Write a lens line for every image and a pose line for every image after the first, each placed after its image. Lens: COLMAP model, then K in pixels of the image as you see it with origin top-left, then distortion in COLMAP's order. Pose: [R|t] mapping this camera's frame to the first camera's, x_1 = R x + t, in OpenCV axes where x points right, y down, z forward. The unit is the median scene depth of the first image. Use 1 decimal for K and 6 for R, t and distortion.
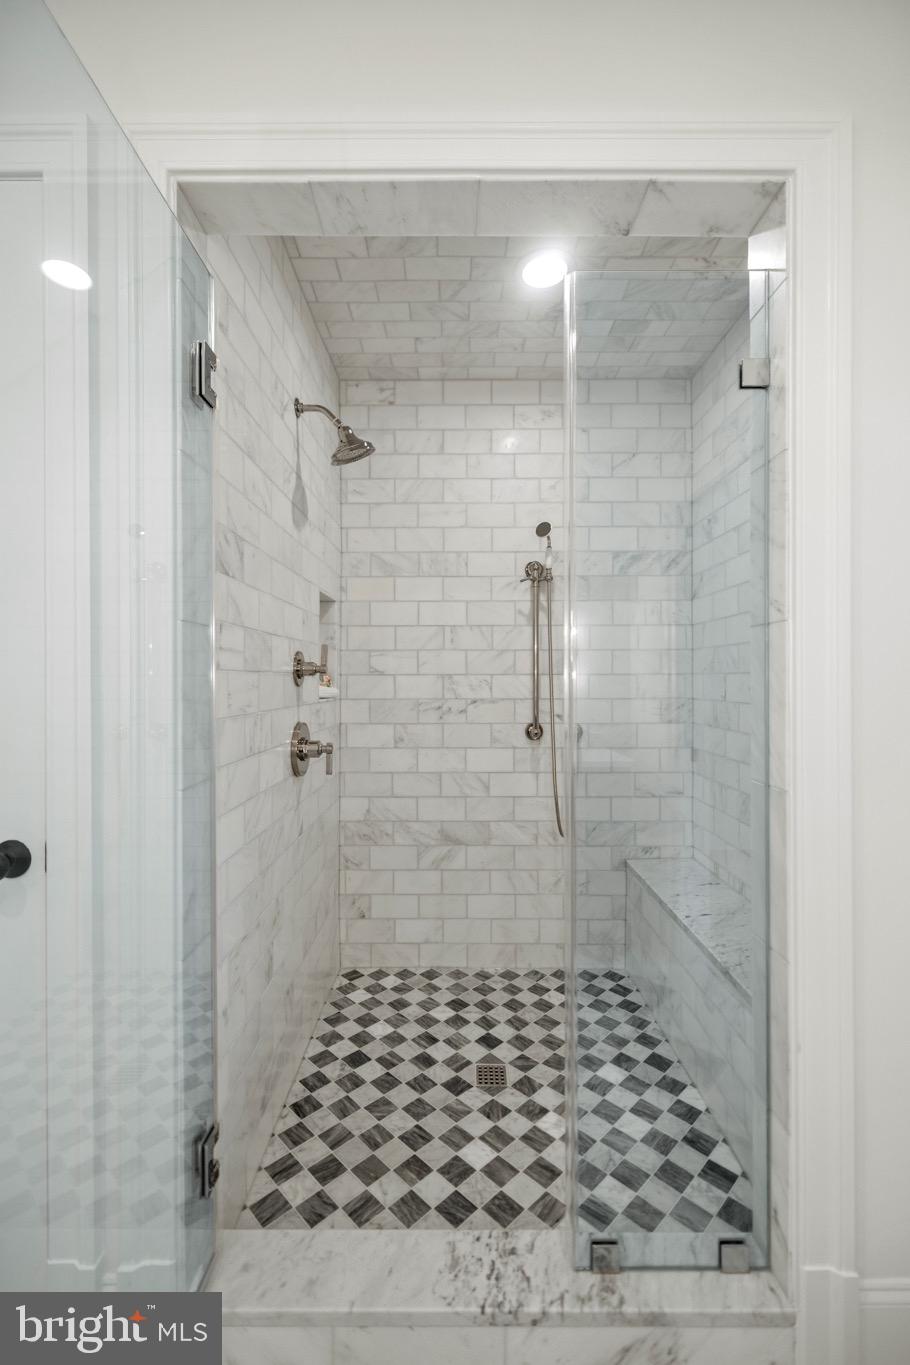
lens RADIAL K [[573.4, 0, 455.0], [0, 573.4, 682.5], [0, 0, 1]] dist [-0.001270, -0.000164]
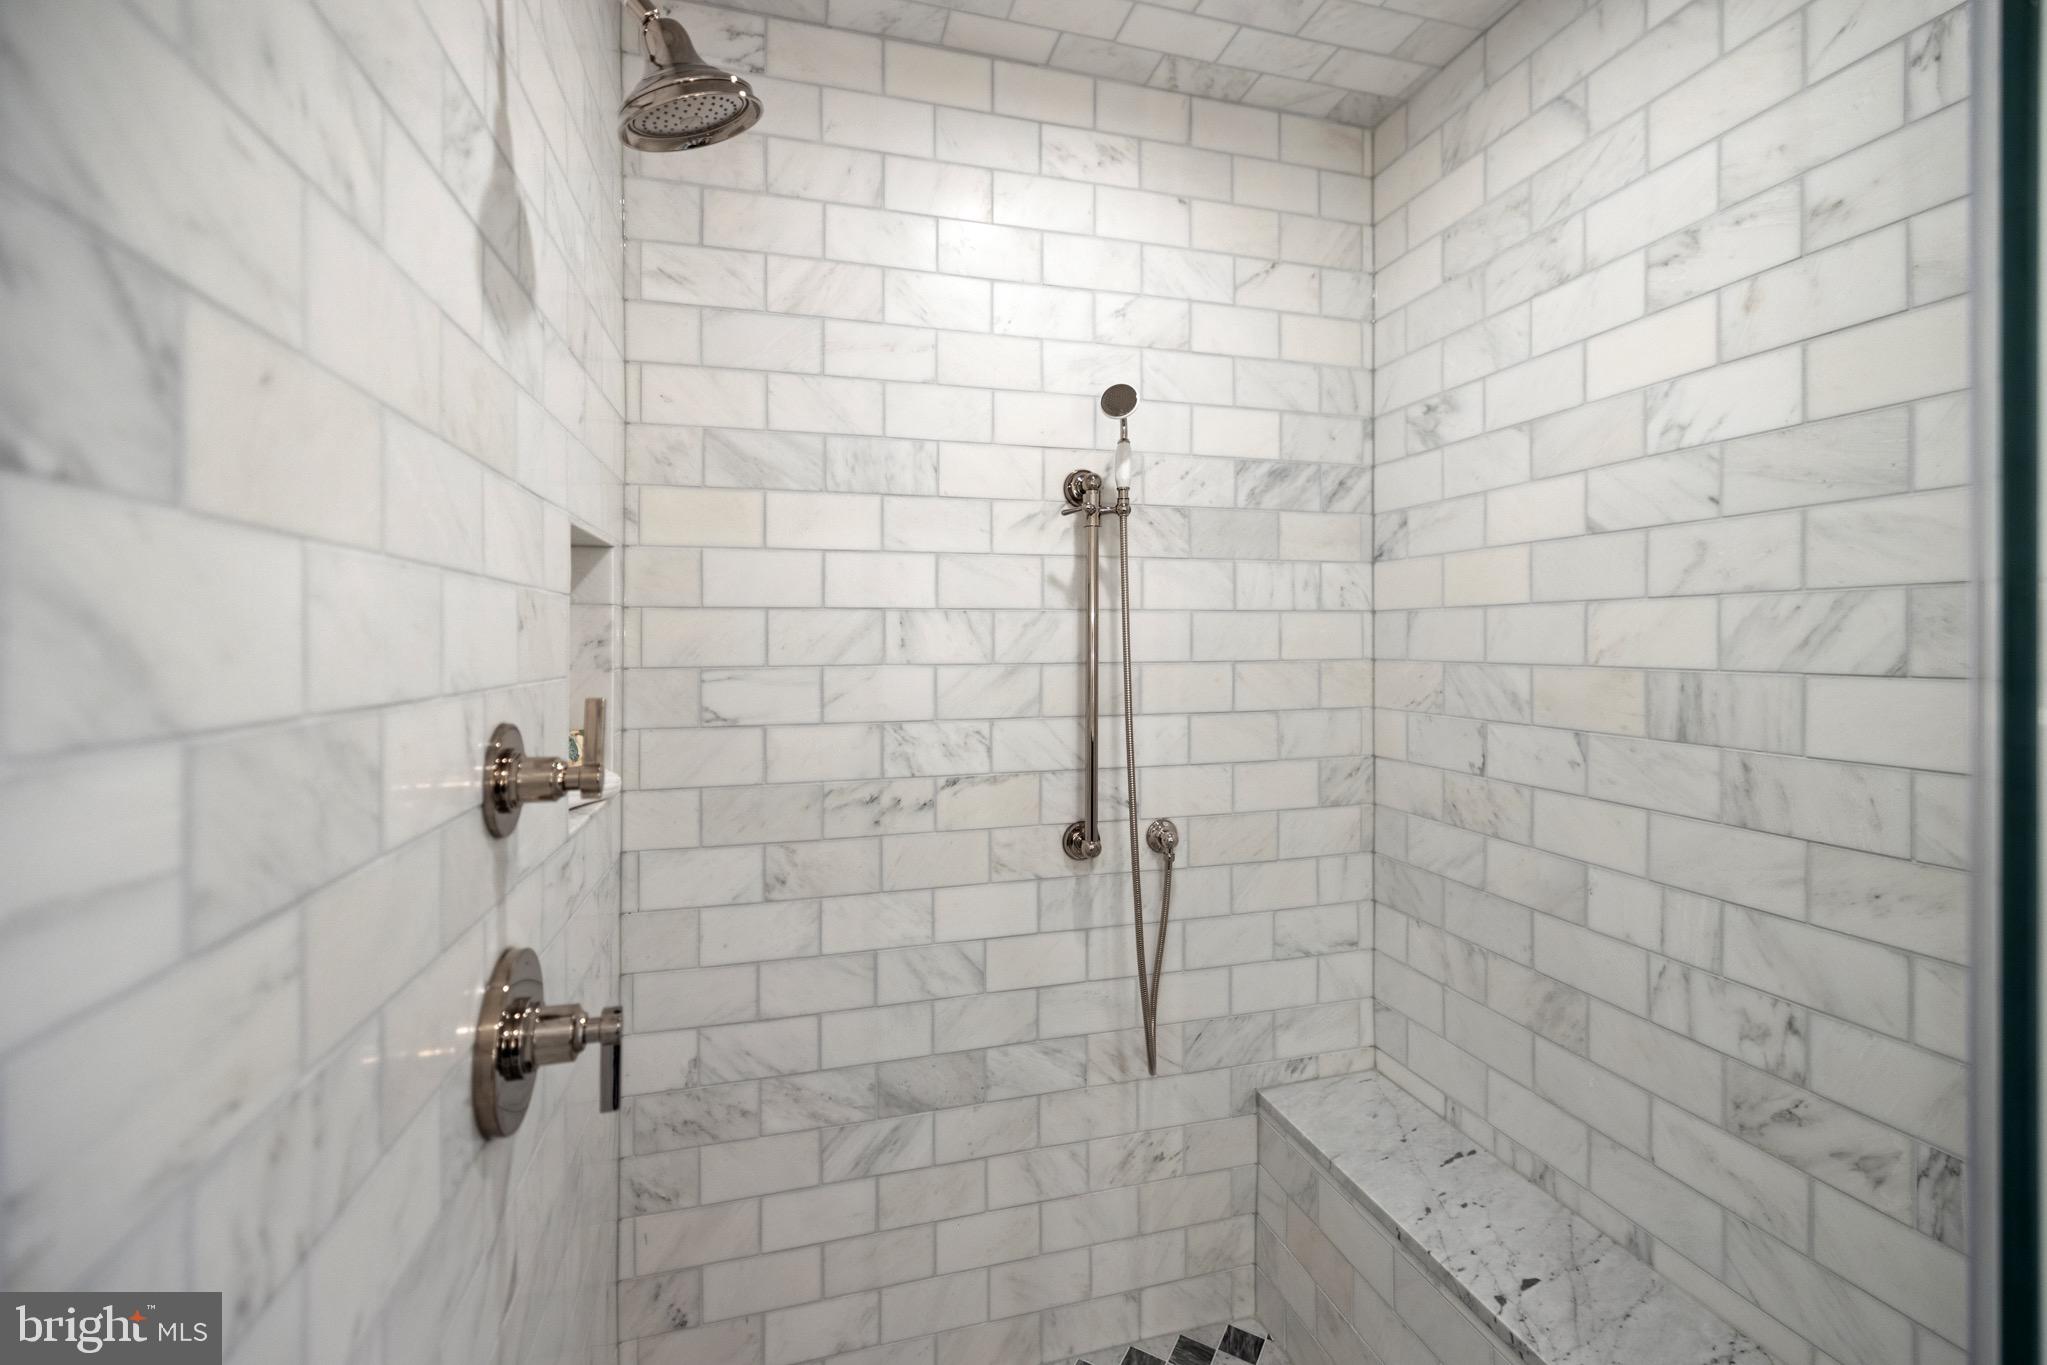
lens RADIAL K [[859.9, 0, 1021.0], [0, 859.9, 642.2], [0, 0, 1]] dist [-0.001270, -0.000164]
pose [[0.962638, -0.000485, 0.270792, -0.094837], [0.002800, 0.999963, -0.008165, -0.068268], [-0.270778, 0.008618, 0.962603, 0.351383]]
